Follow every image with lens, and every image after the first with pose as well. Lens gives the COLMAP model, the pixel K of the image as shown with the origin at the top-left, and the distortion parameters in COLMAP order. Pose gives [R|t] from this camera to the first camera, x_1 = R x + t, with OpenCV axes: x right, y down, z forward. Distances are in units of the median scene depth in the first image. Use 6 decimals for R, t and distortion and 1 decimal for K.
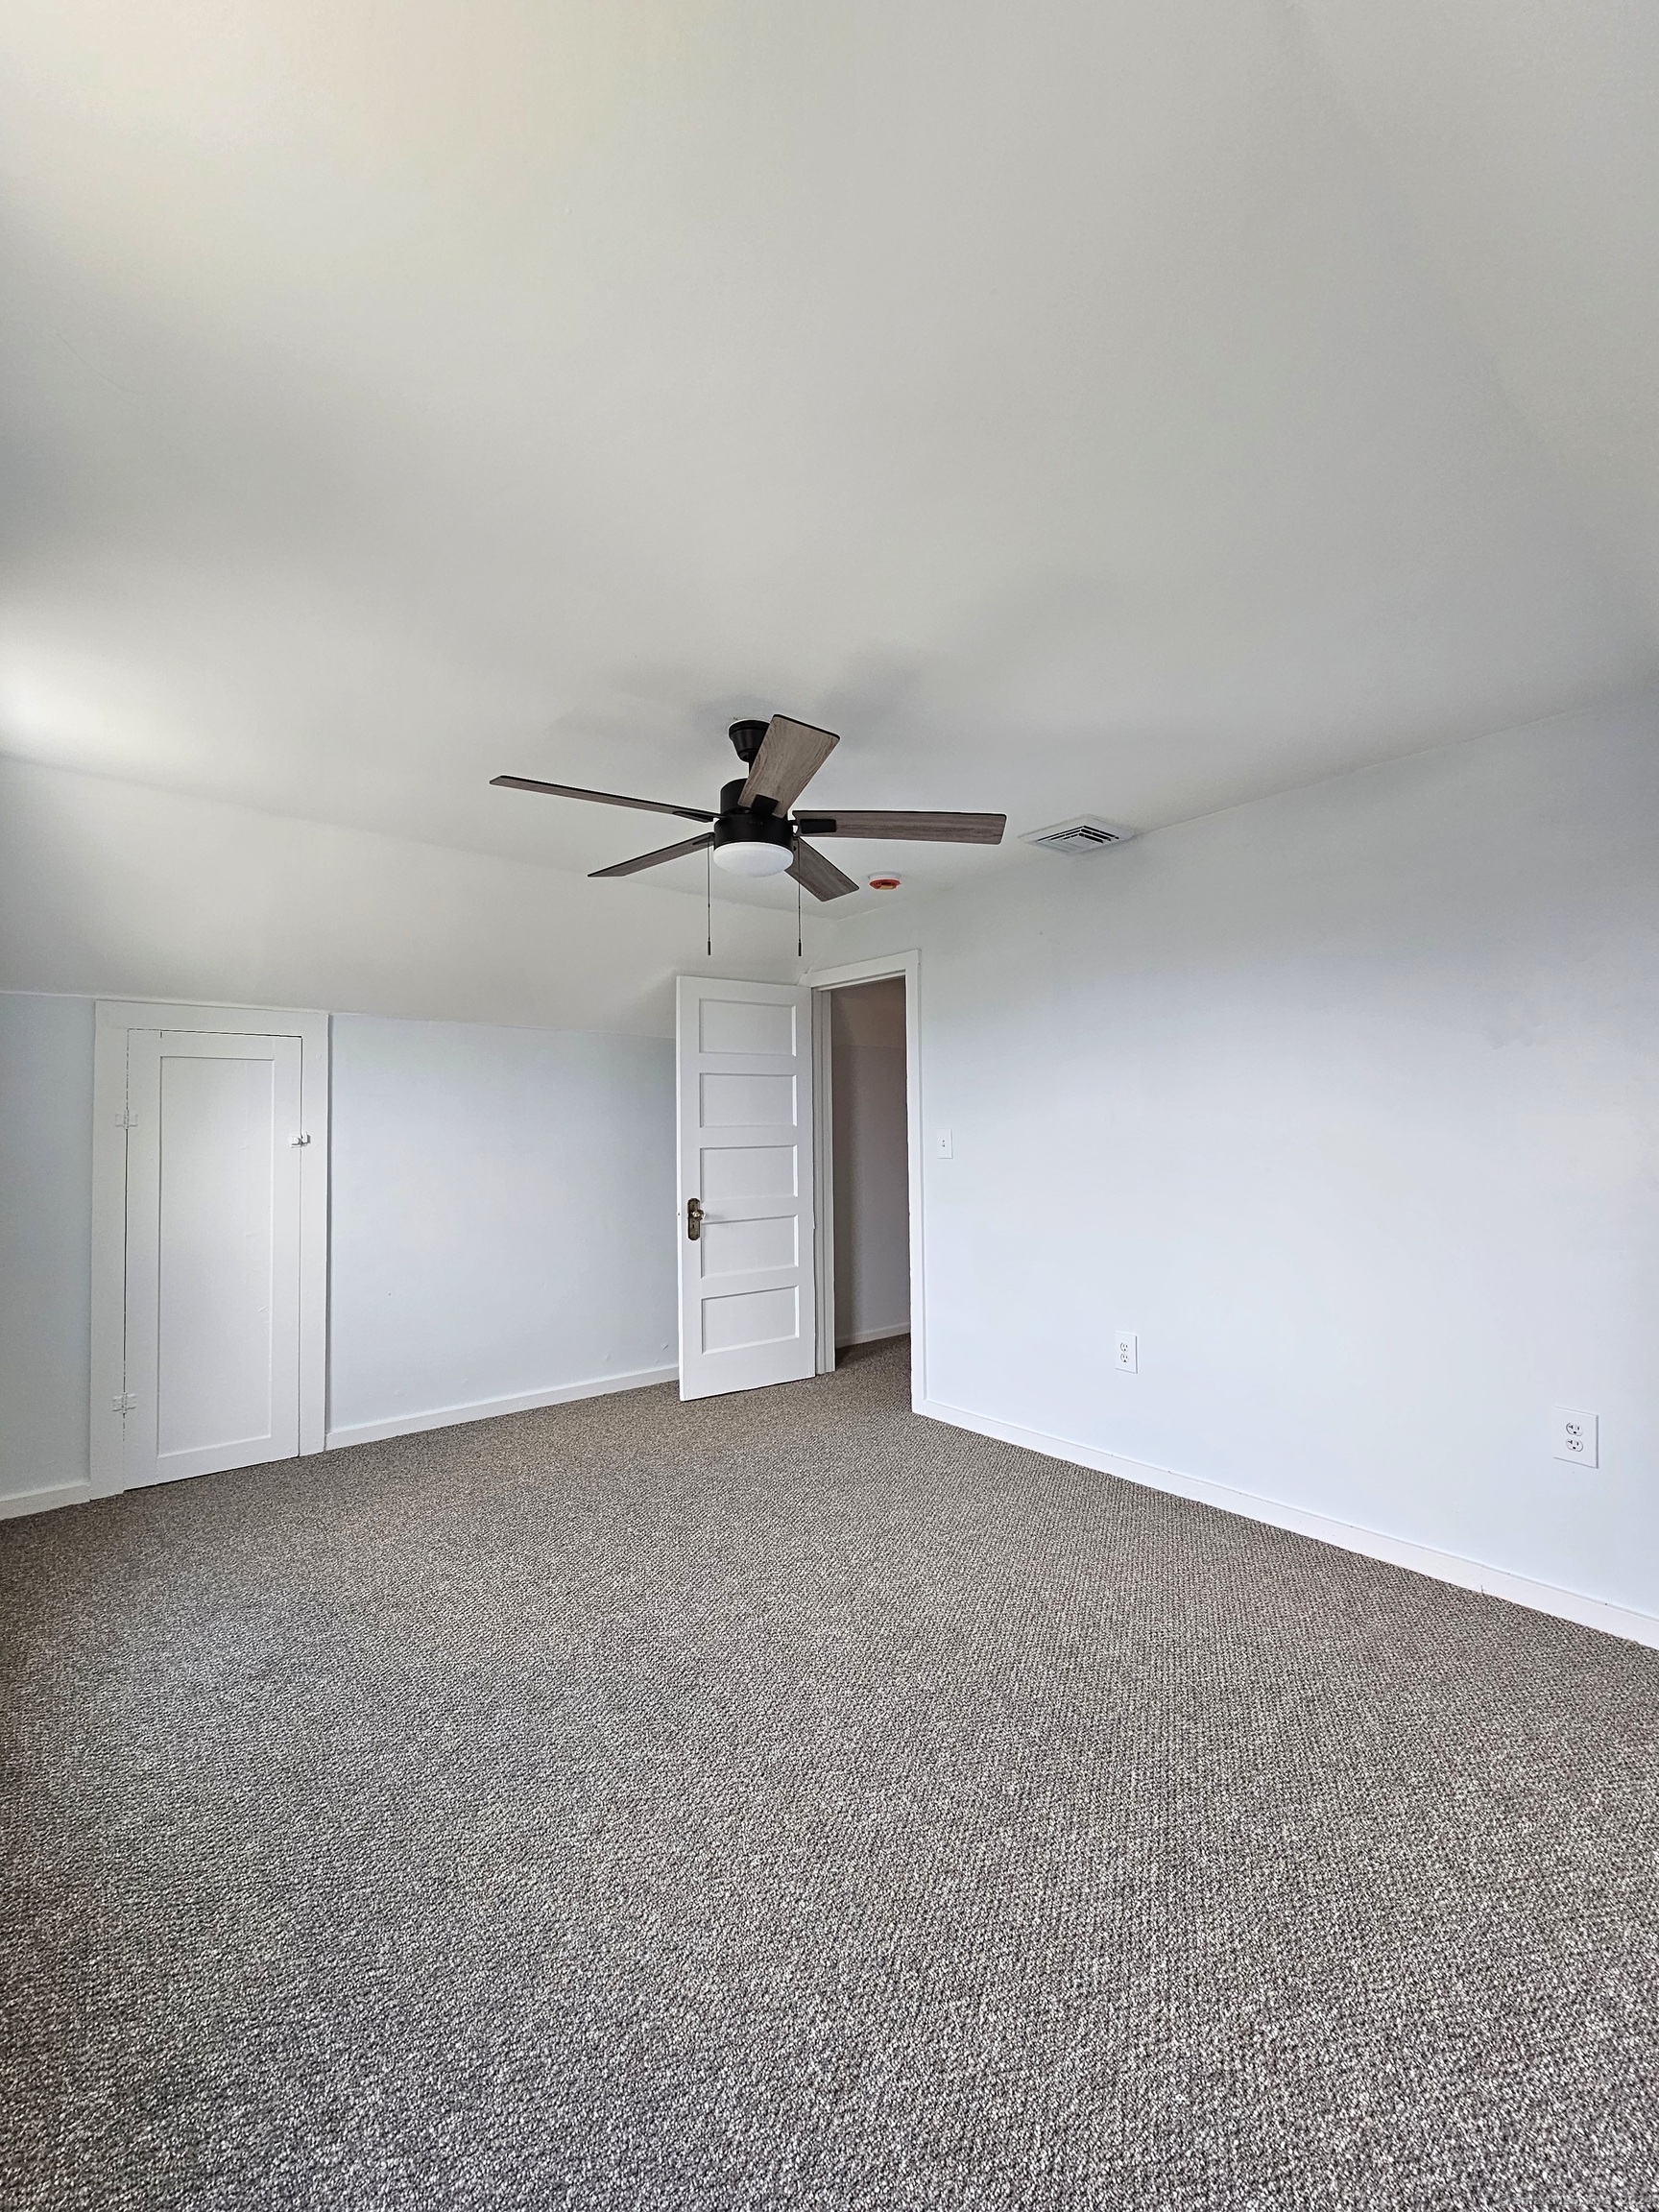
lens RADIAL K [[892.3, 0, 833.3], [0, 892.3, 1102.3], [0, 0, 1]] dist [-0.001229, 0.000017]
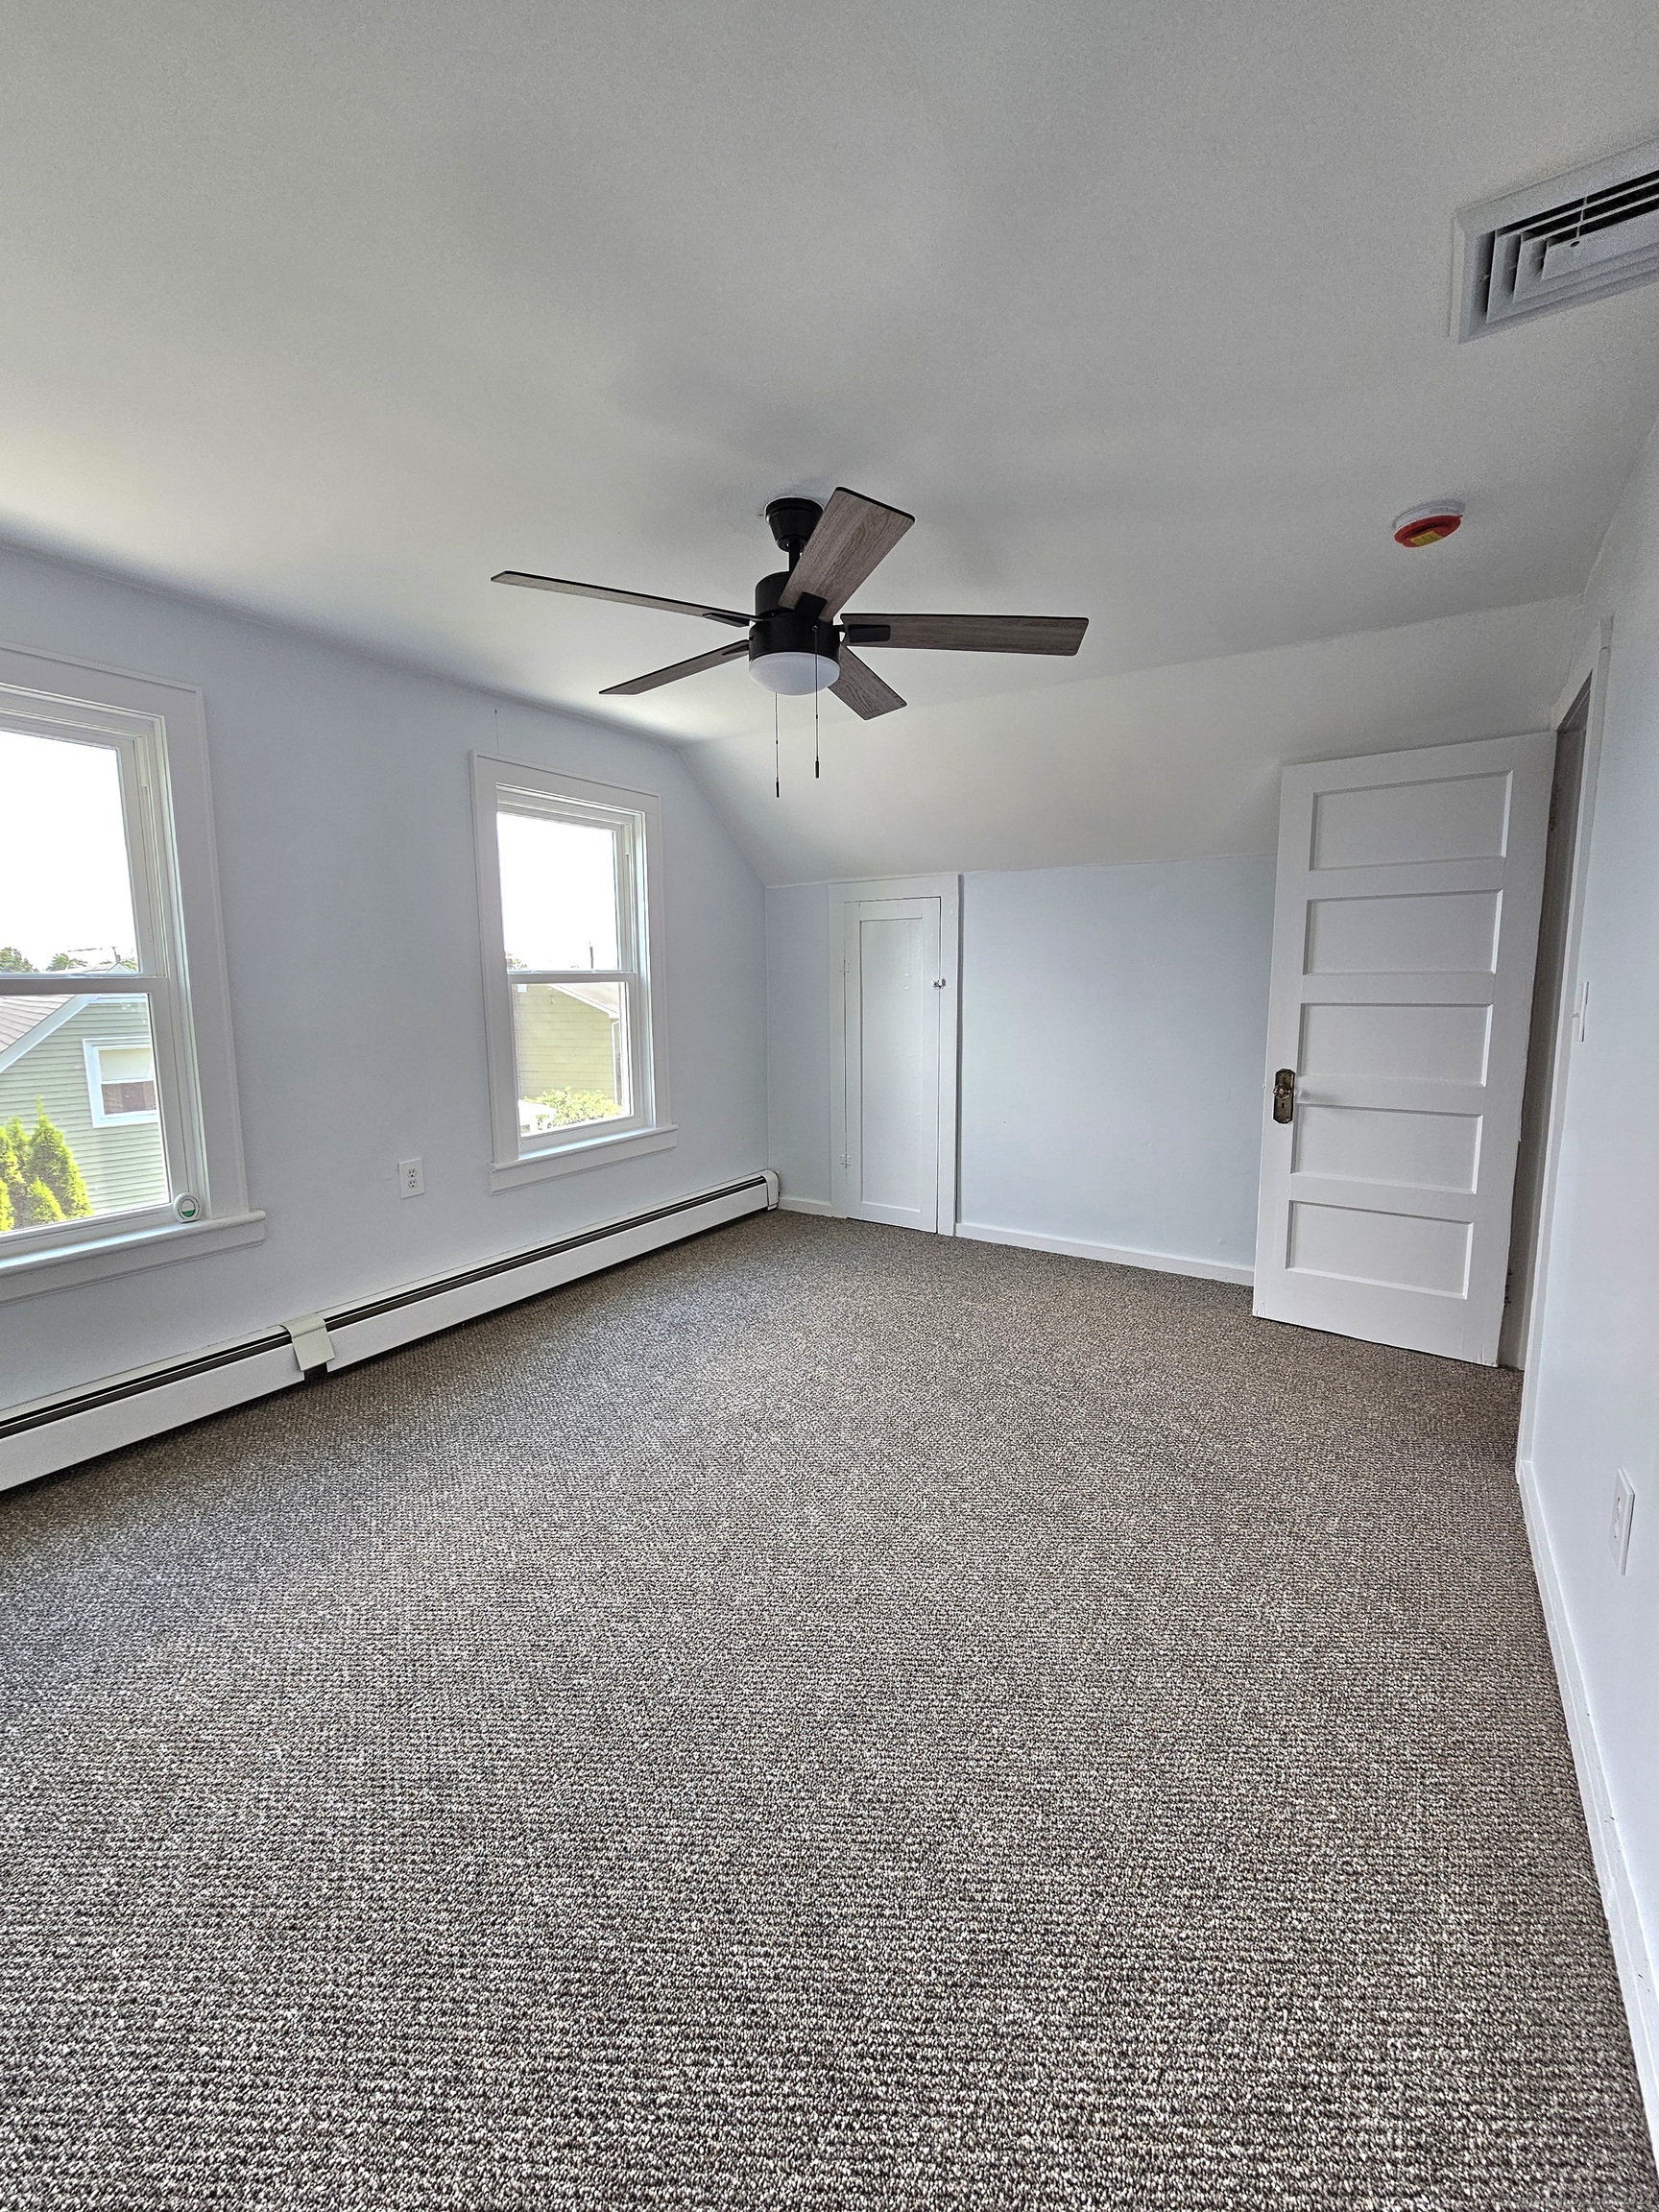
lens RADIAL K [[892.3, 0, 837.9], [0, 892.3, 1100.6], [0, 0, 1]] dist [-0.001229, 0.000017]
pose [[0.325007, 0.140789, -0.935173, 0.505687], [0.028718, 0.986931, 0.158562, 0.002967], [0.945276, -0.078390, 0.316716, 0.461408]]
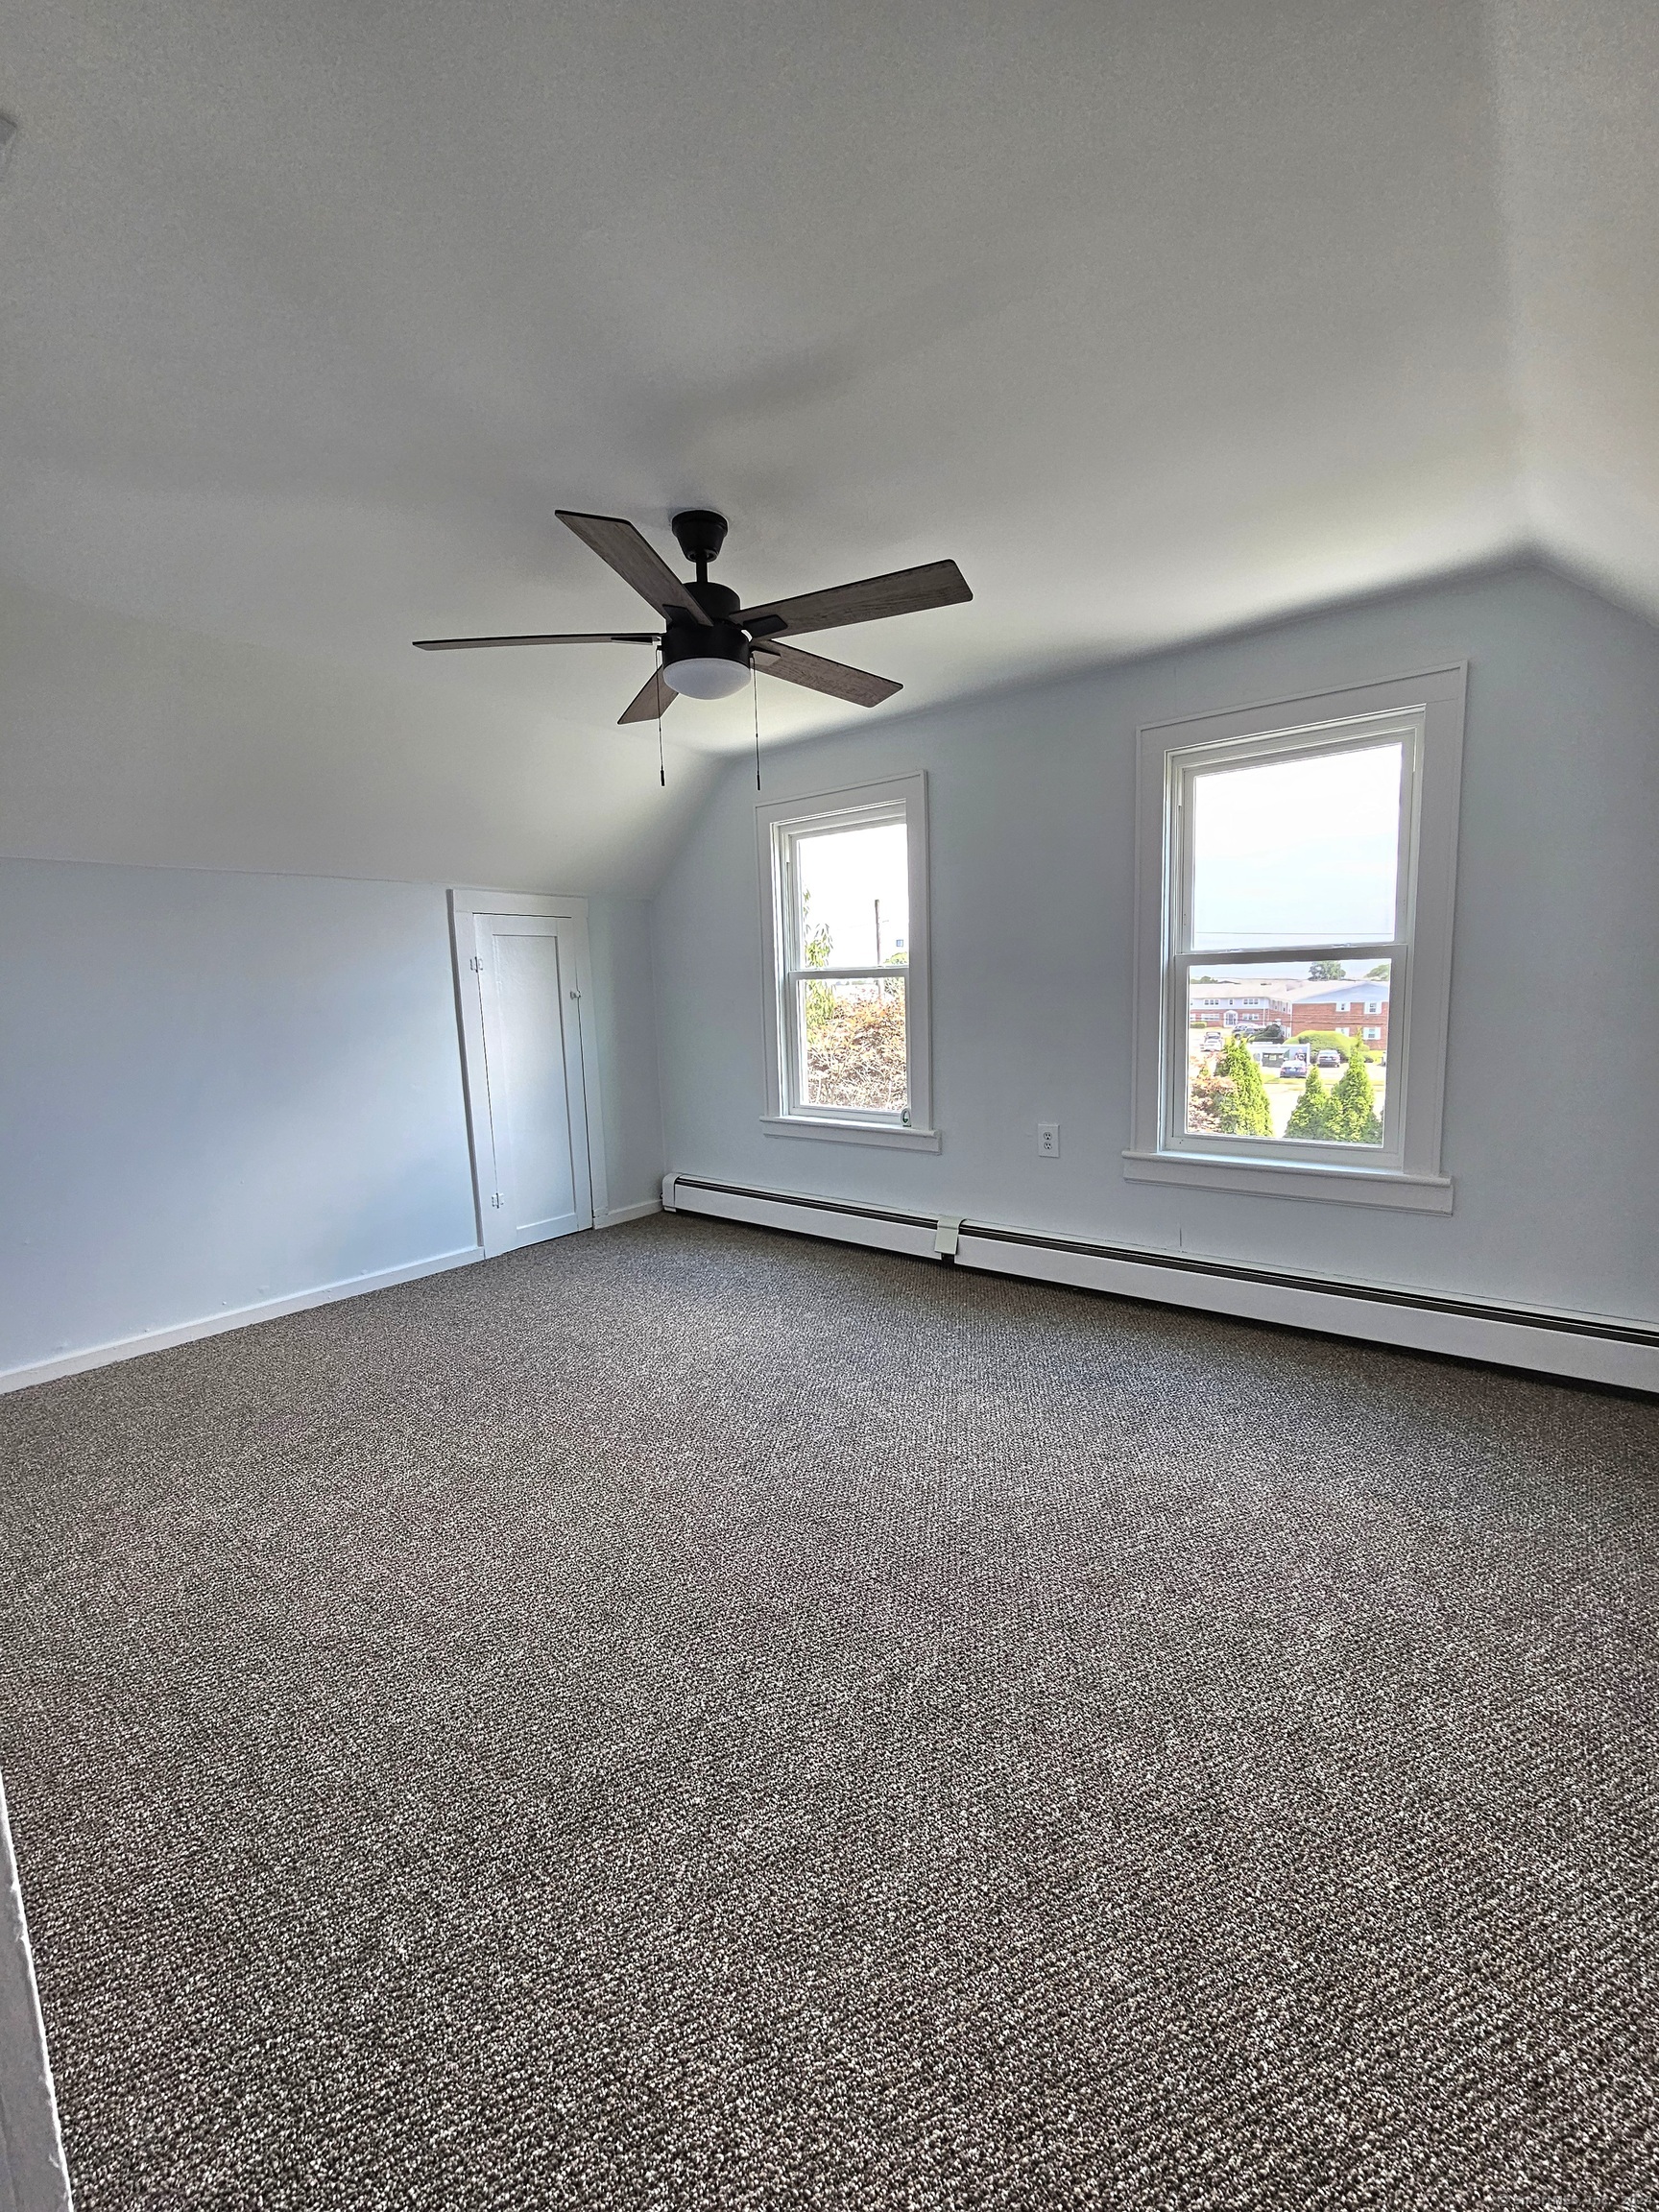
lens RADIAL K [[892.3, 0, 835.8], [0, 892.3, 1101.8], [0, 0, 1]] dist [-0.001229, 0.000017]
pose [[-0.968936, 0.071900, -0.236631, 0.014567], [0.045548, 0.992320, 0.115007, 0.038127], [0.243083, 0.100656, -0.964769, 1.239866]]
